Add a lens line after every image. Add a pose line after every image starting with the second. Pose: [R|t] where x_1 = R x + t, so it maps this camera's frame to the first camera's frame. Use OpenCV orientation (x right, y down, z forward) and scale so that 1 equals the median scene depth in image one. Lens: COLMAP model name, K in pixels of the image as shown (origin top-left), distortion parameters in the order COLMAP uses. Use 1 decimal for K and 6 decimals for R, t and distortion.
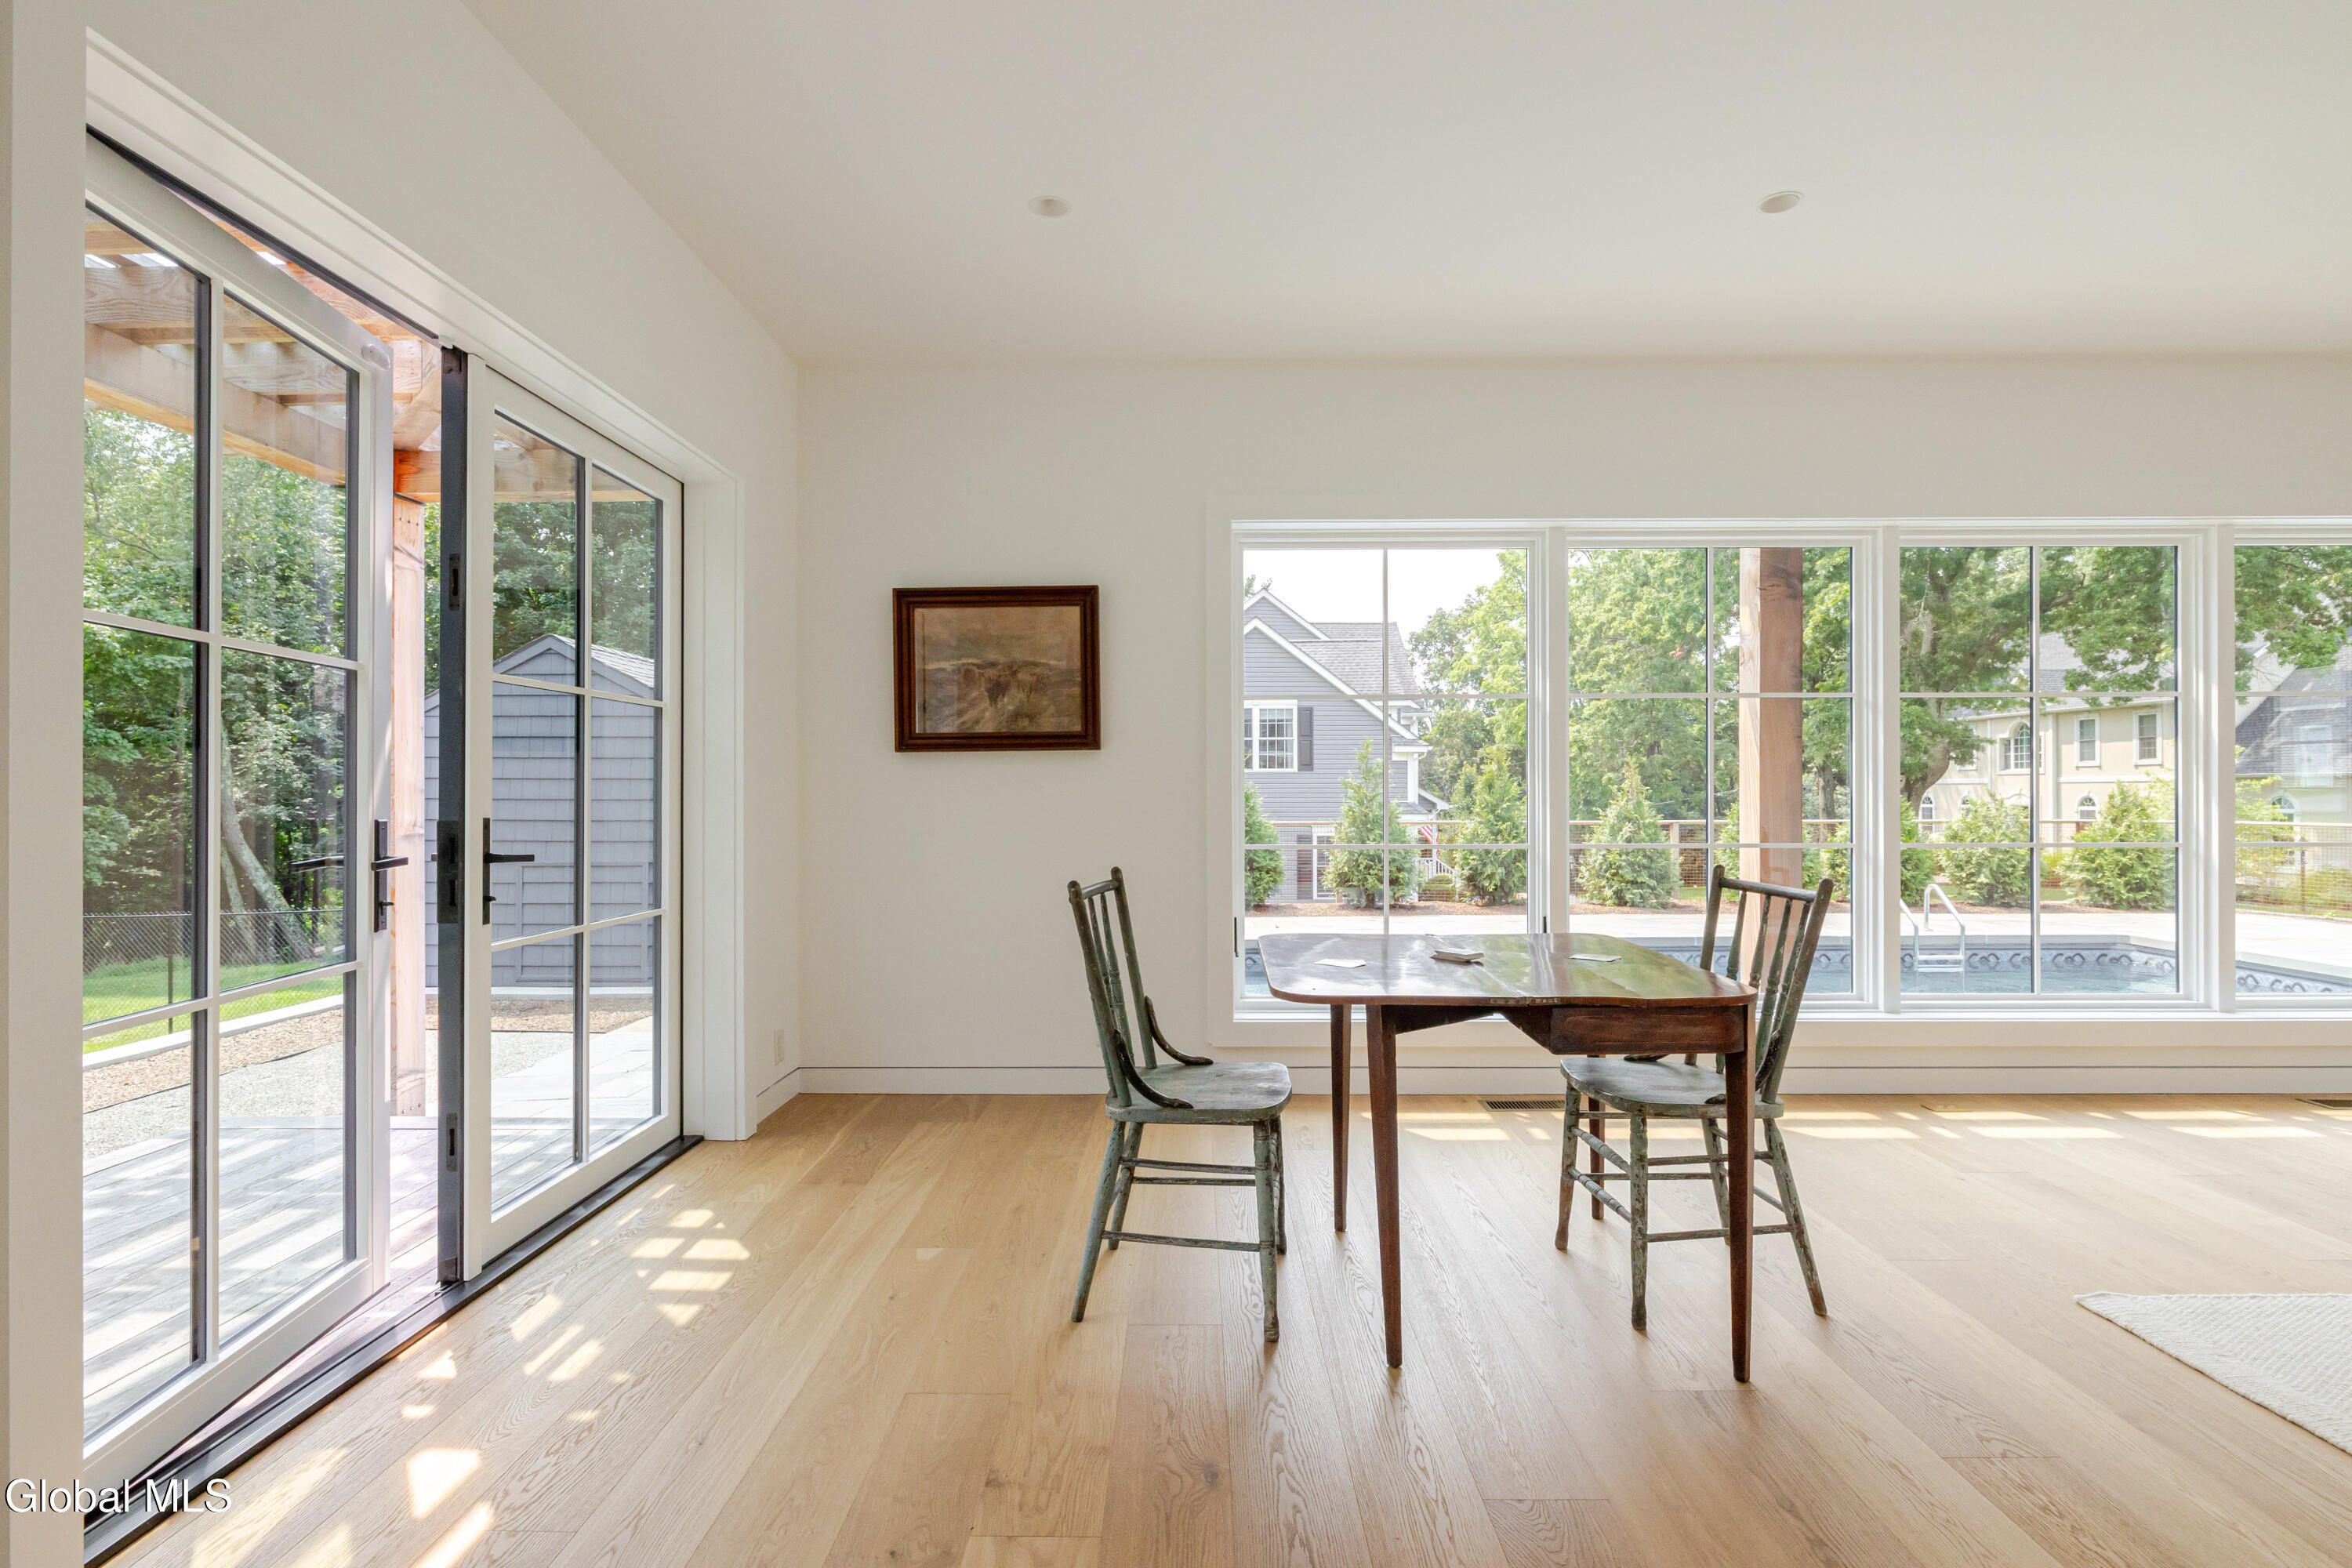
lens RADIAL K [[1161.7, 0, 1177.8], [0, 1161.7, 791.8], [0, 0, 1]] dist [-0.000311, -0.000060]
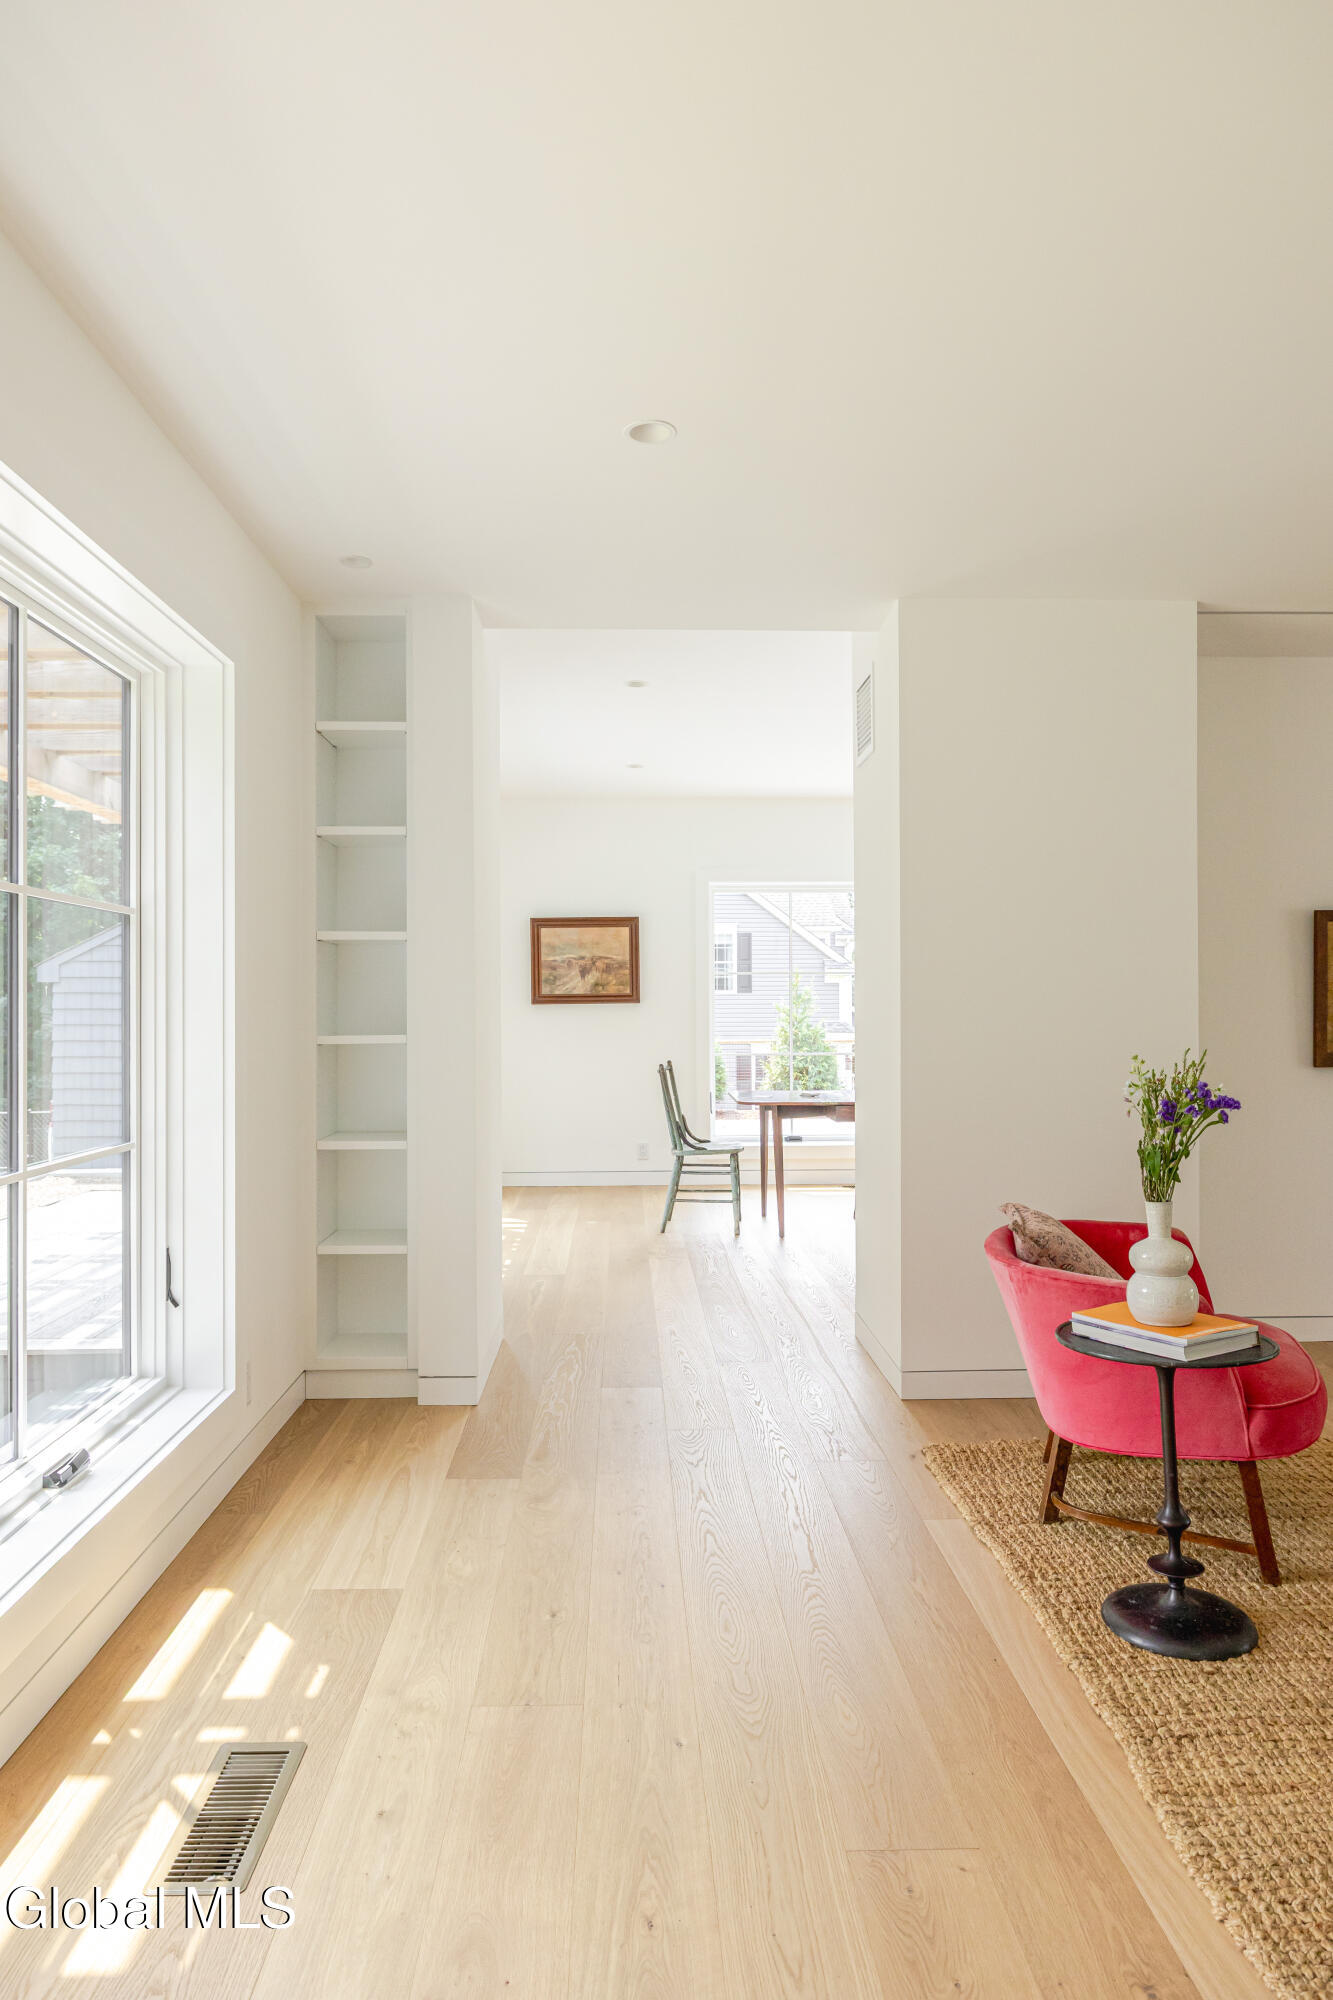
lens RADIAL K [[1240.3, 0, 667.3], [0, 1240.3, 1010.2], [0, 0, 1]] dist [-0.003141, -0.000068]
pose [[0.998831, -0.002791, 0.048267, -0.119951], [0.002711, 0.999995, 0.001731, -0.027994], [-0.048271, -0.001598, 0.998833, -1.020663]]
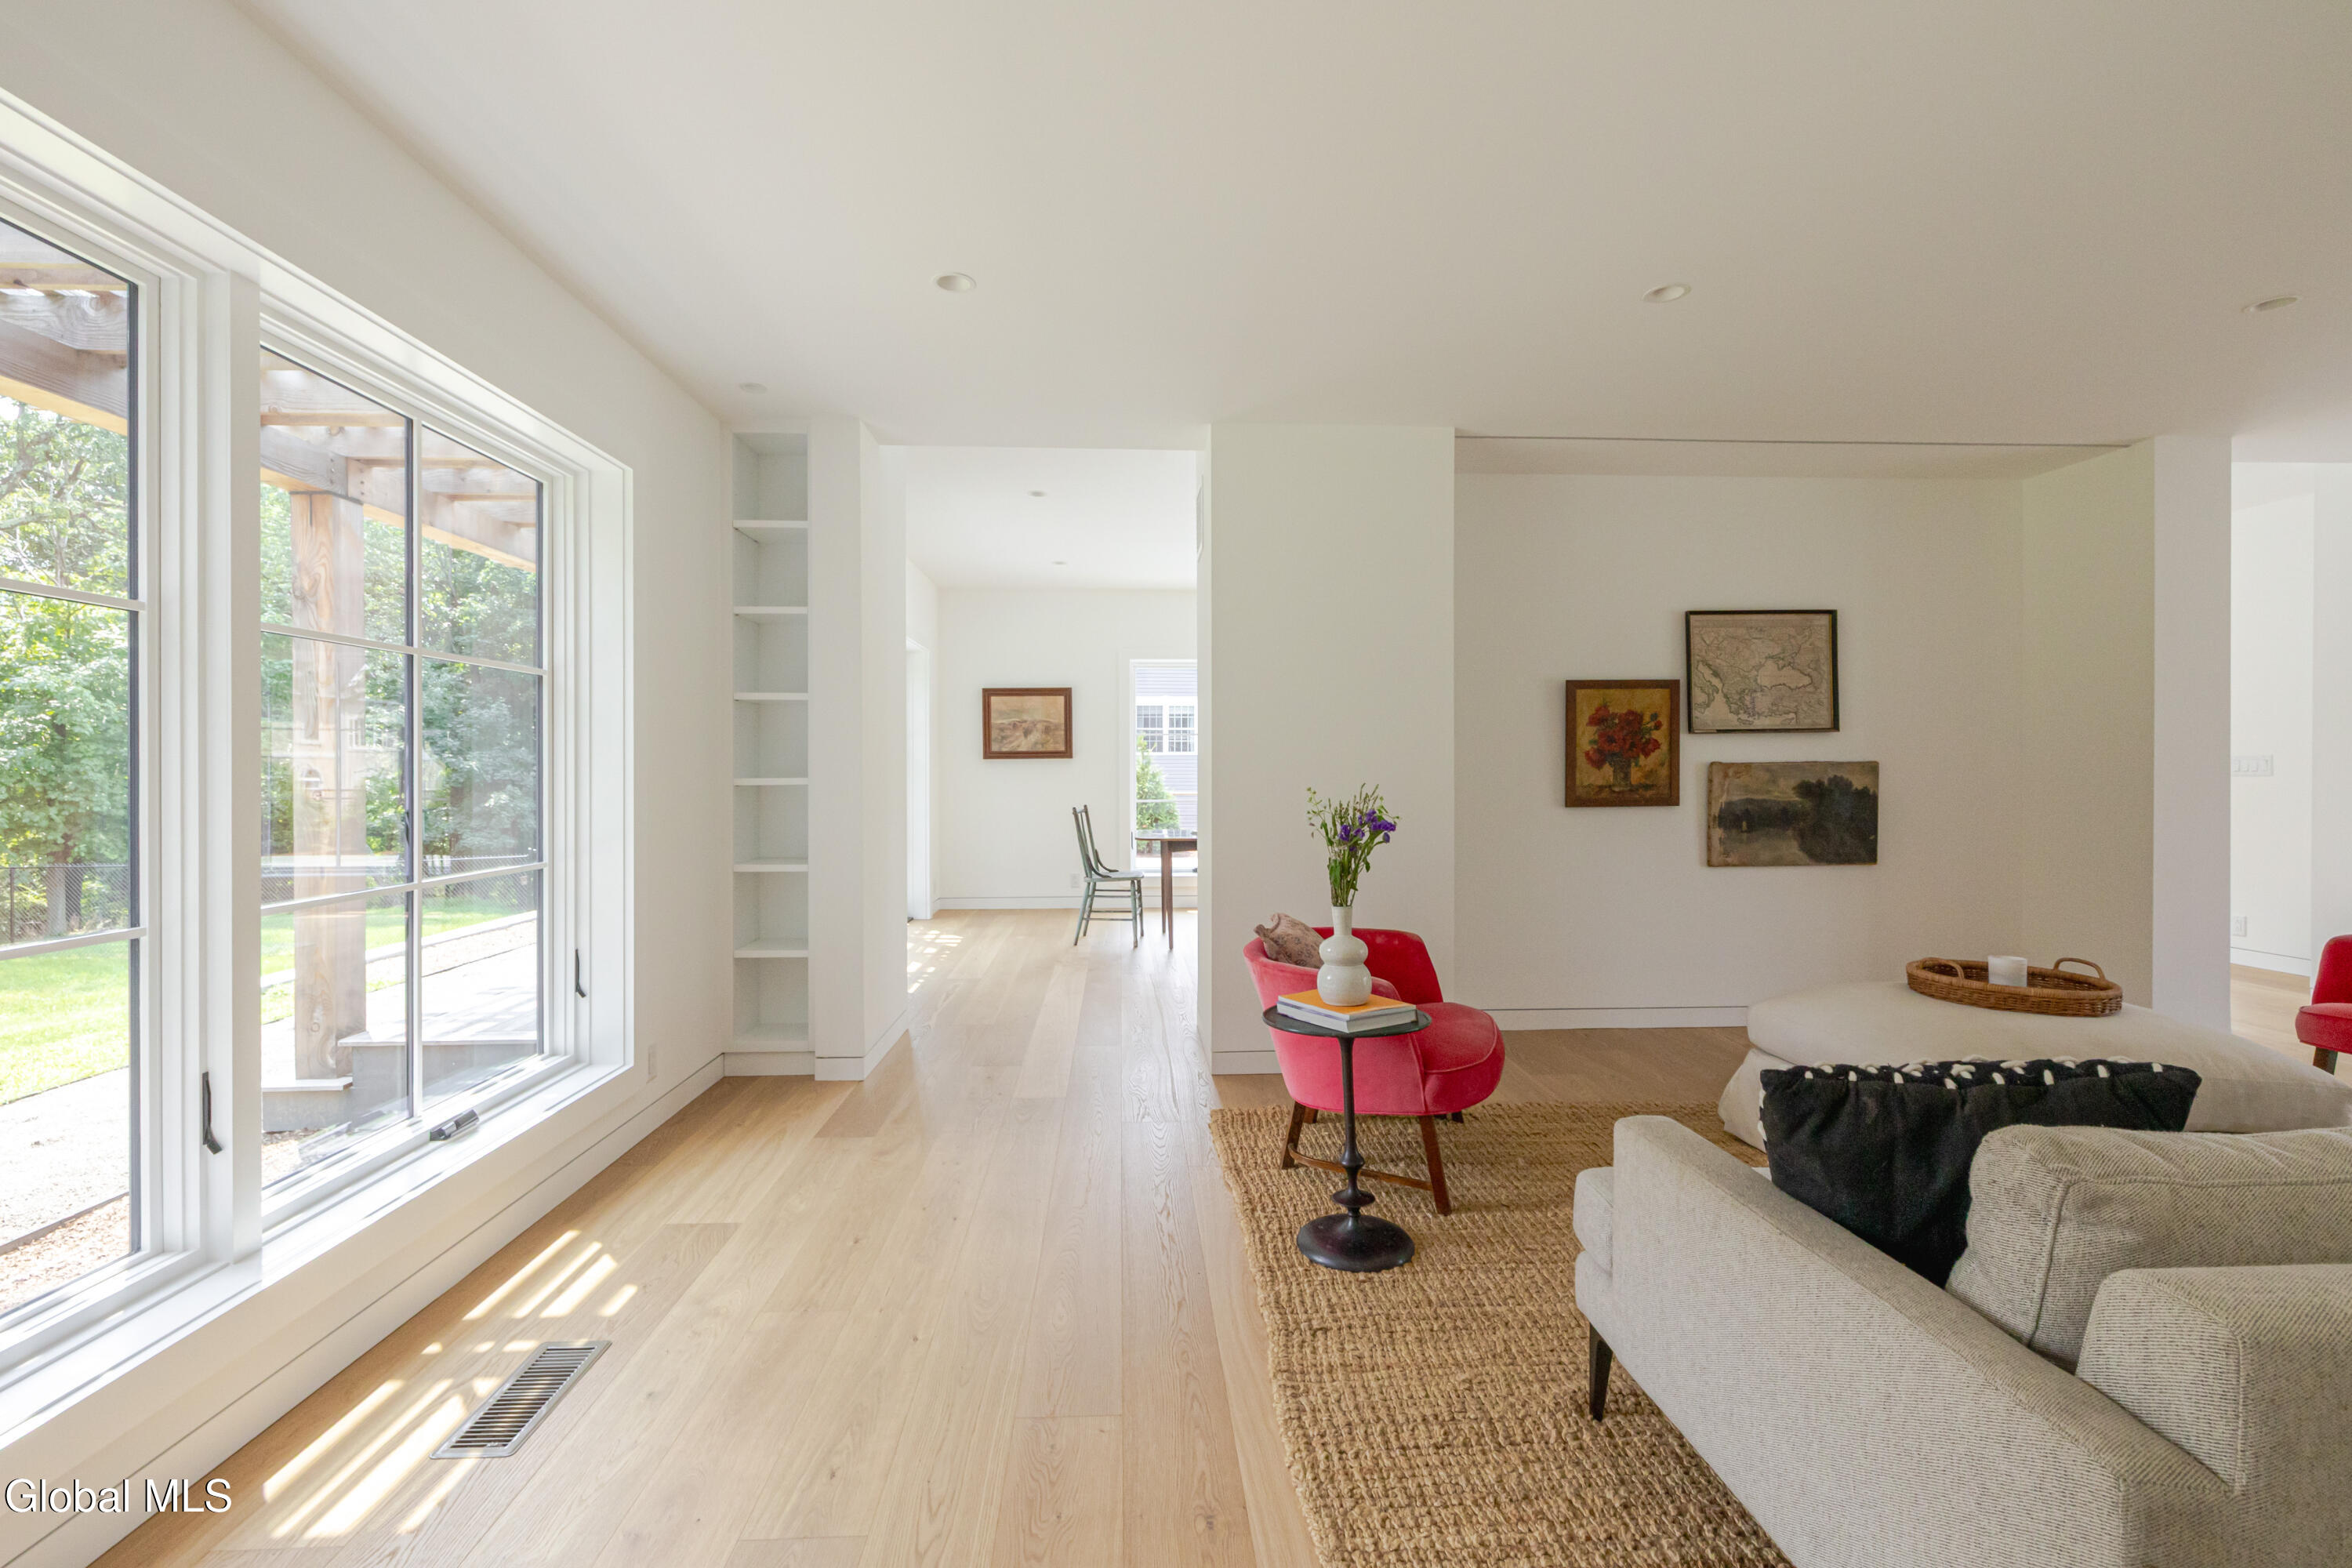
lens RADIAL K [[1026.1, 0, 1175.3], [0, 1026.1, 775.1], [0, 0, 1]] dist [0.000673, 0.000245]
pose [[0.997646, -0.001116, 0.068571, -0.003952], [0.000635, 0.999975, 0.007030, -0.017704], [-0.068577, -0.006970, 0.997622, -1.040872]]
